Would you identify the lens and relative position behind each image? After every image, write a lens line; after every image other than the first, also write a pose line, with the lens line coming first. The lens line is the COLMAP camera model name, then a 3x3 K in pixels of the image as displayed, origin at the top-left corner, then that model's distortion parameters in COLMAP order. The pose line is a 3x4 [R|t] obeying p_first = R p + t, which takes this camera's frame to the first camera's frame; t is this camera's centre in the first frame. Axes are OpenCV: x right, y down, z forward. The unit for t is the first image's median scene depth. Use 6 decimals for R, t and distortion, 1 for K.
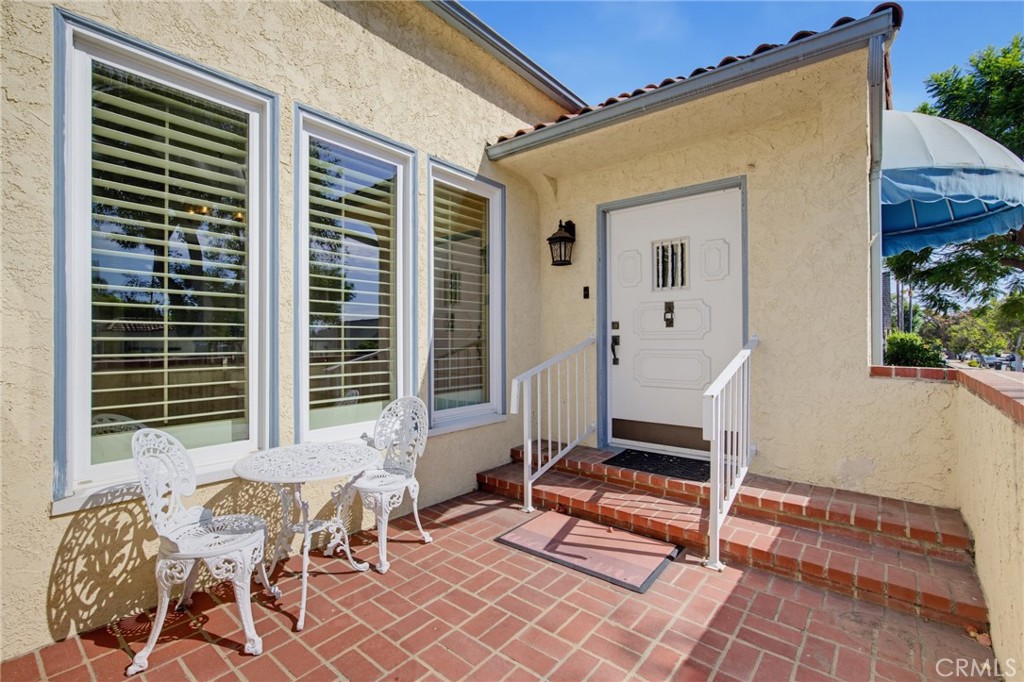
lens RADIAL K [[465.8, 0, 507.8], [0, 465.8, 335.3], [0, 0, 1]] dist [0.003859, 0.001135]
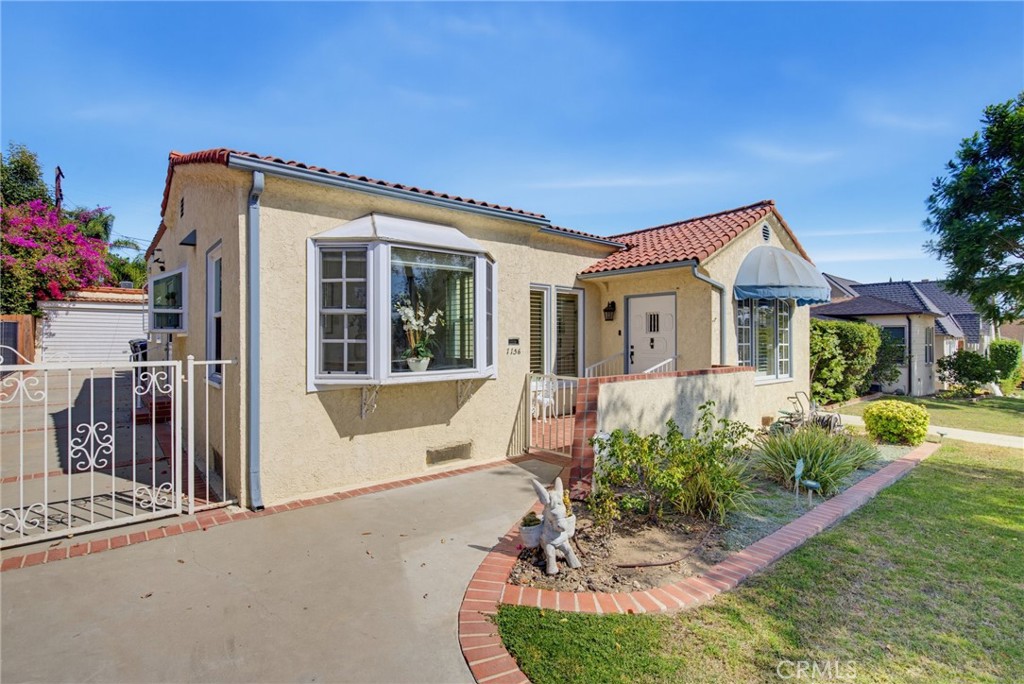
lens RADIAL K [[482.6, 0, 509.6], [0, 482.6, 336.1], [0, 0, 1]] dist [0.000603, 0.000264]
pose [[0.982130, 0.000729, -0.188201, 0.086752], [-0.002251, 0.999966, -0.007875, -0.058817], [0.188189, 0.008158, 0.982099, -1.581850]]
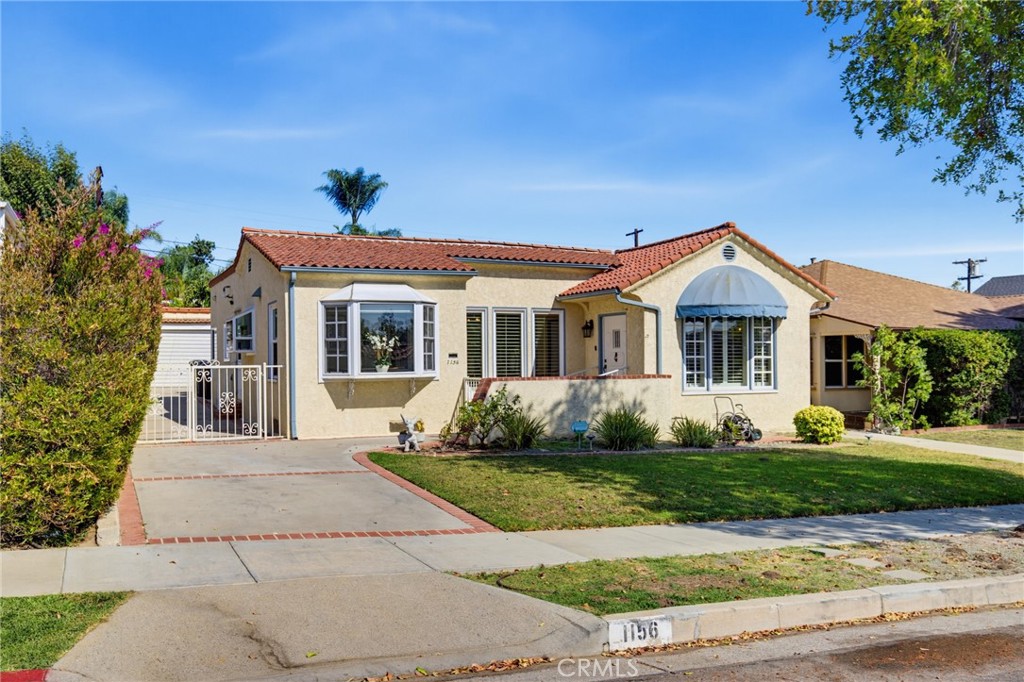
lens RADIAL K [[906.2, 0, 514.5], [0, 906.2, 348.7], [0, 0, 1]] dist [0.022306, 0.008362]
pose [[0.897124, -0.013981, -0.441557, 2.121099], [0.007320, 0.999832, -0.016785, -0.008102], [0.441717, 0.011826, 0.897076, -3.966529]]
